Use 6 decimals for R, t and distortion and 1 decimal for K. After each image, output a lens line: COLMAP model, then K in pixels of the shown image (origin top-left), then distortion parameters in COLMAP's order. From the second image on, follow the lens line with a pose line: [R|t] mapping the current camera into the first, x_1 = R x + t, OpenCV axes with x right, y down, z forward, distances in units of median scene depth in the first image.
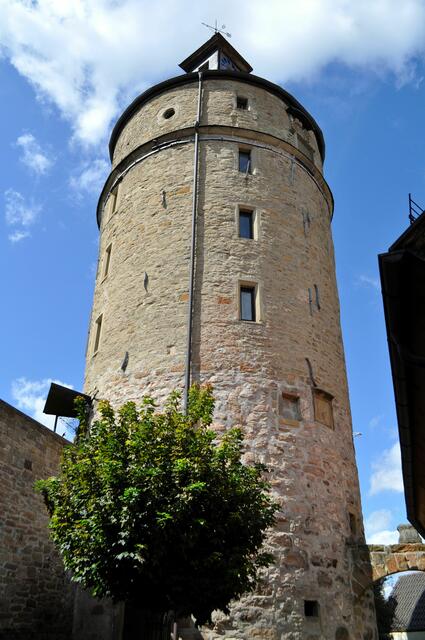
lens RADIAL K [[544.3, 0, 212.5], [0, 544.3, 320.0], [0, 0, 1]] dist [-0.072446, 0.003780]
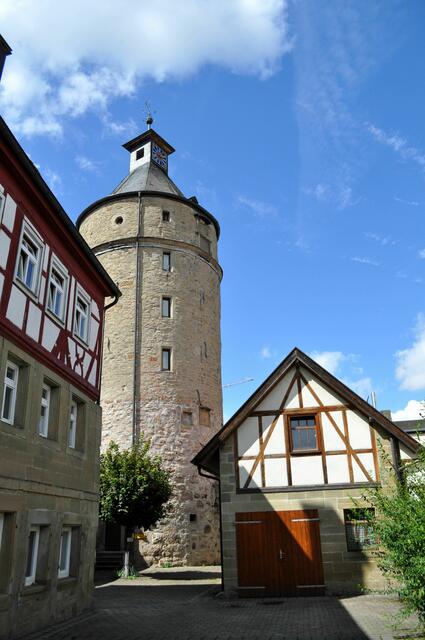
lens RADIAL K [[501.7, 0, 212.5], [0, 501.7, 320.0], [0, 0, 1]] dist [-0.078906, 0.004724]
pose [[0.988850, 0.008808, 0.148658, -0.036979], [-0.031019, 0.988536, 0.147762, -0.472656], [-0.145652, -0.150726, 0.977787, -0.736087]]
